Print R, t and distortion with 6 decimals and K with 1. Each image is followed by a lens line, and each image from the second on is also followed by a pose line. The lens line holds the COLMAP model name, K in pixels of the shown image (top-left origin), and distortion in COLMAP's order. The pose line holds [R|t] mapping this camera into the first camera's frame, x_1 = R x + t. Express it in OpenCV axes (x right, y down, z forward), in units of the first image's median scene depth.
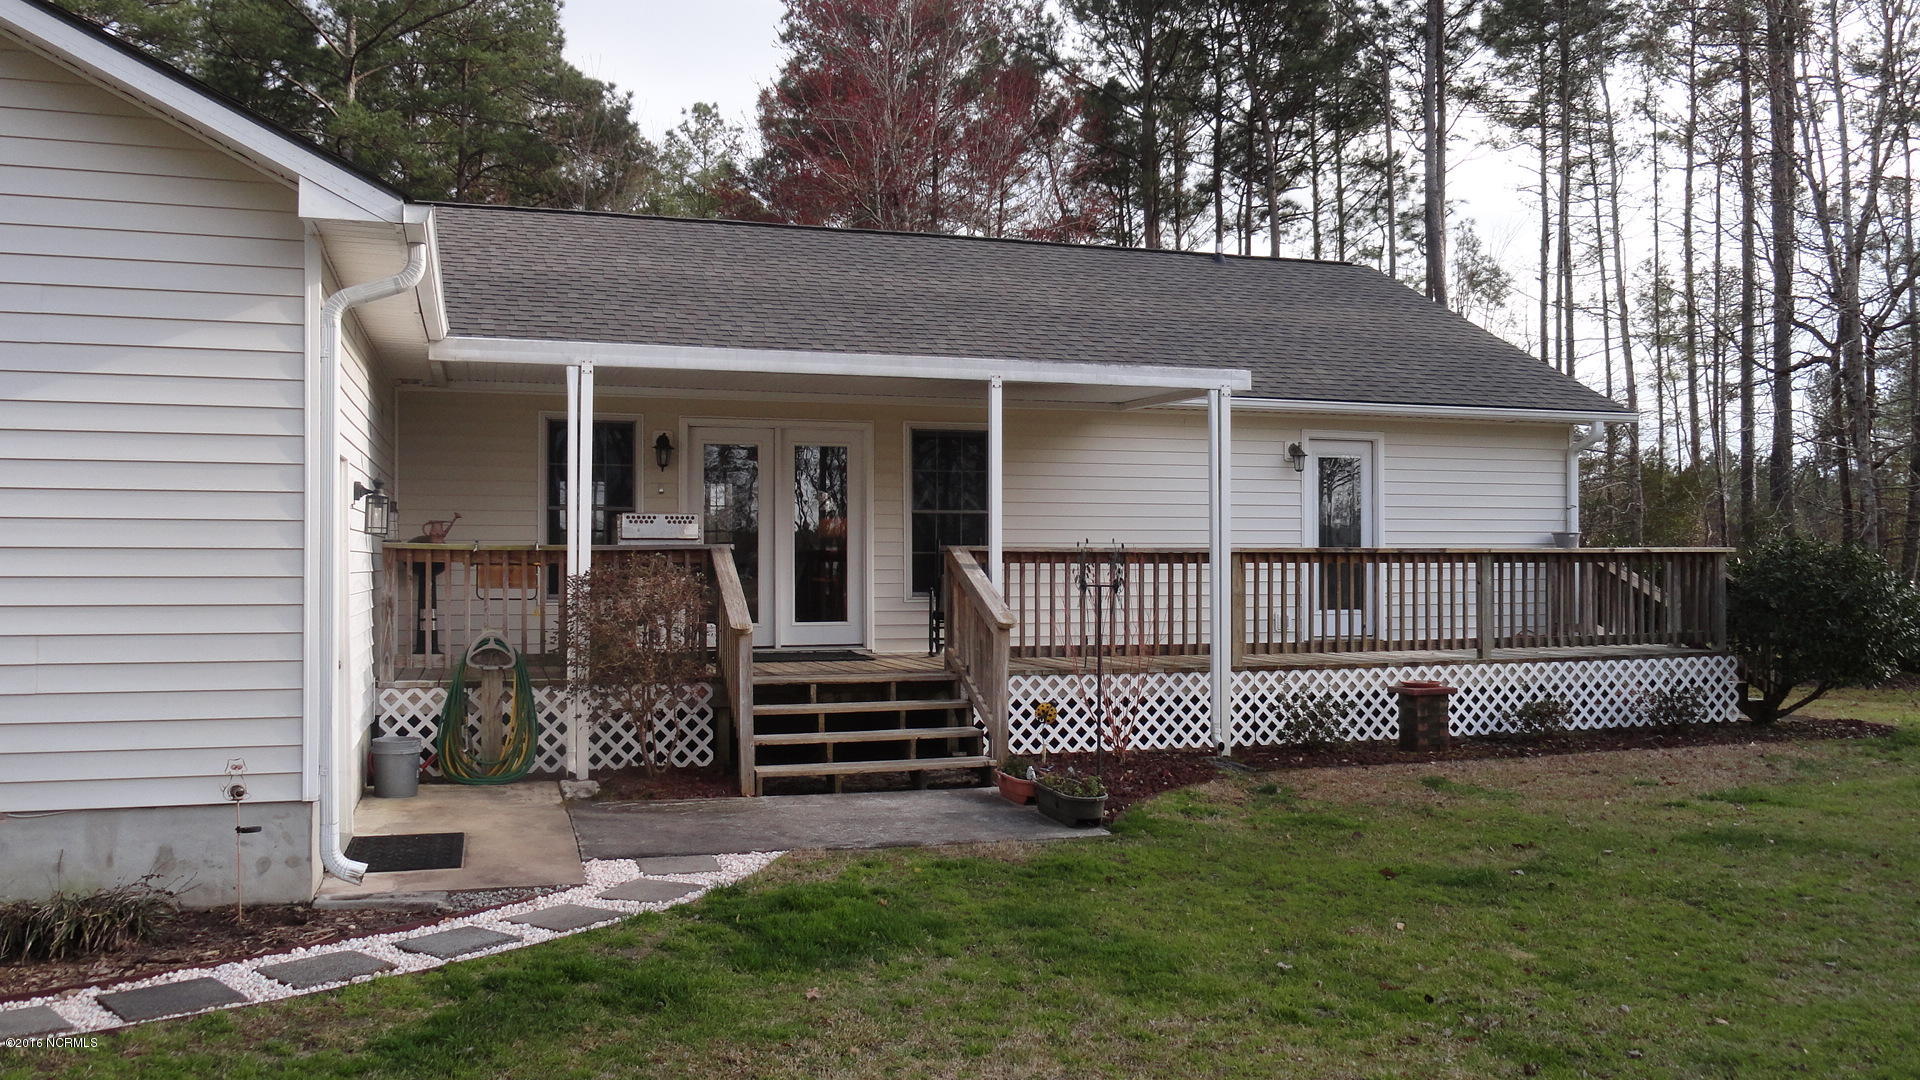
lens RADIAL K [[1517.6, 0, 953.2], [0, 1517.6, 533.8], [0, 0, 1]] dist [-0.035810, 0.002773]
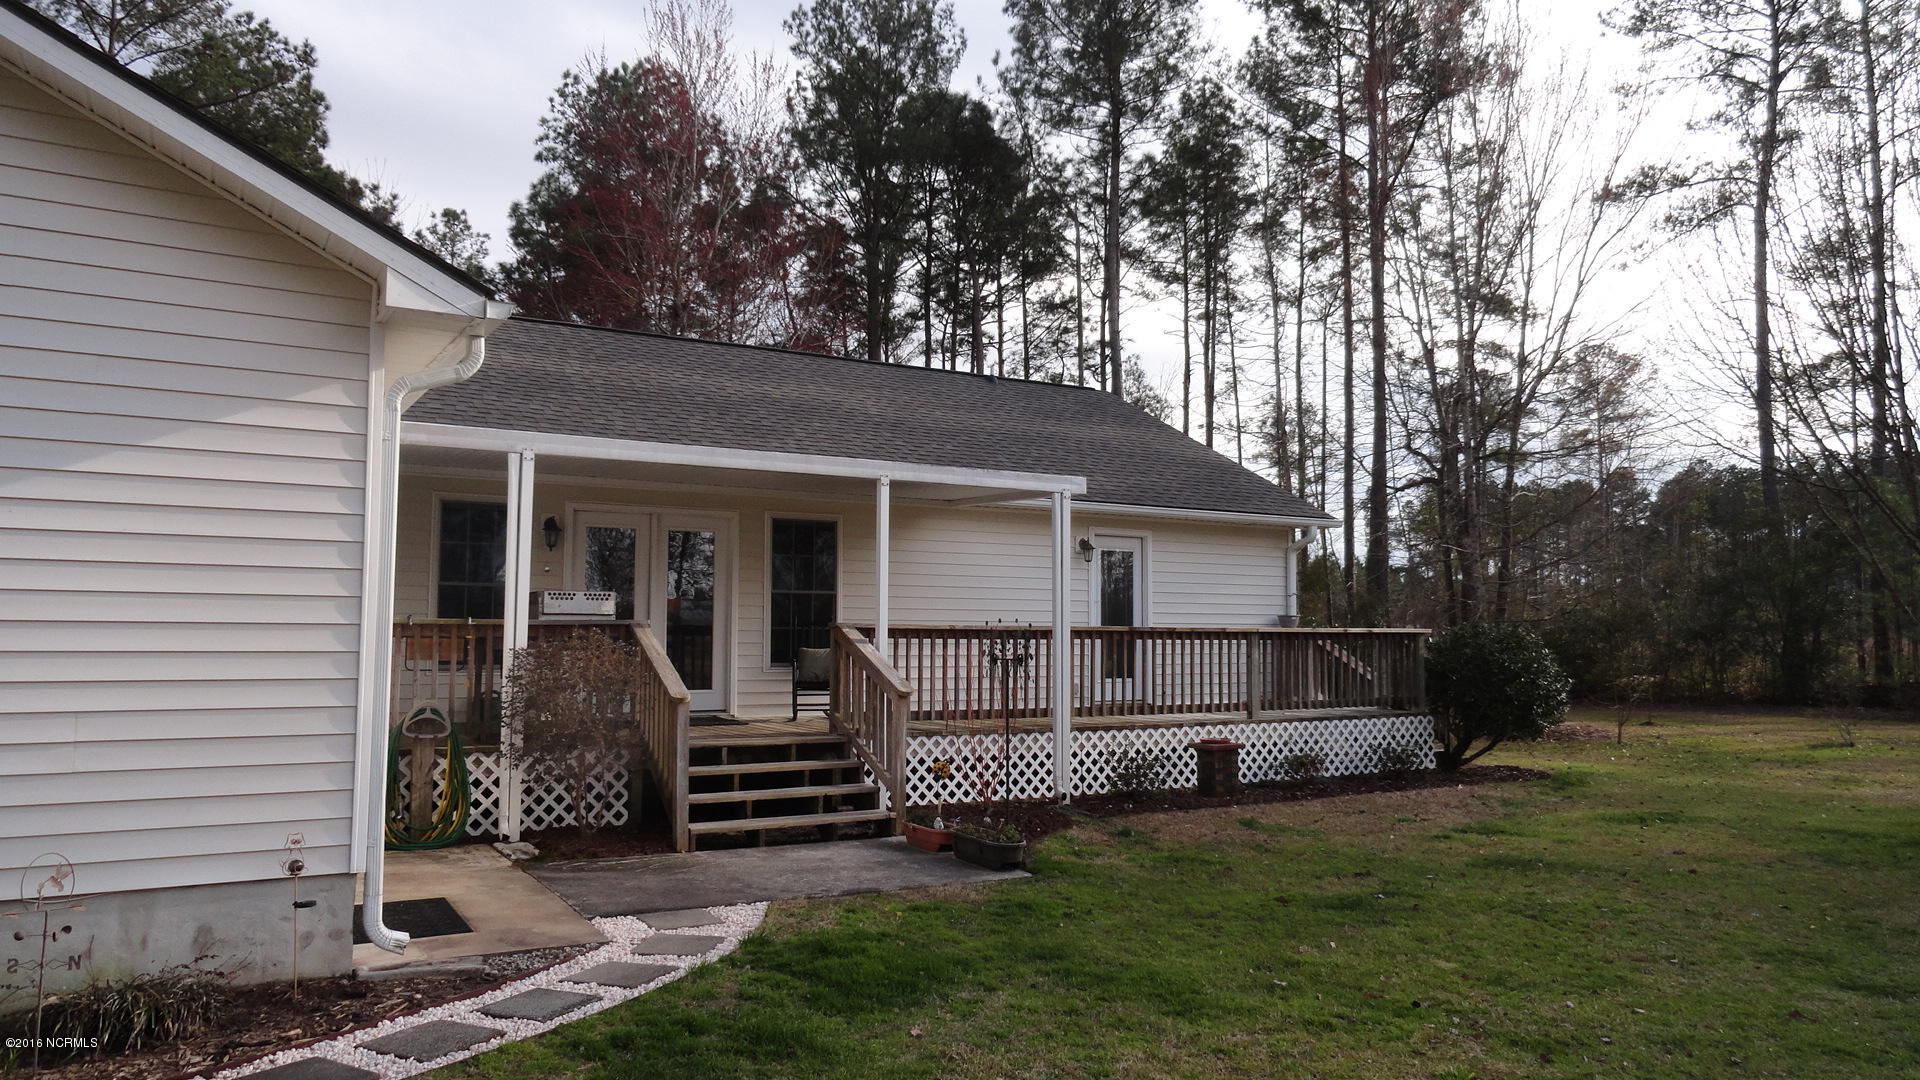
lens RADIAL K [[1319.9, 0, 962.2], [0, 1319.9, 529.6], [0, 0, 1]] dist [0.006379, -0.006147]
pose [[0.971803, 0.025372, 0.234423, -0.137261], [-0.011301, 0.998063, -0.061176, -0.002242], [-0.235522, 0.056802, 0.970208, 0.013304]]
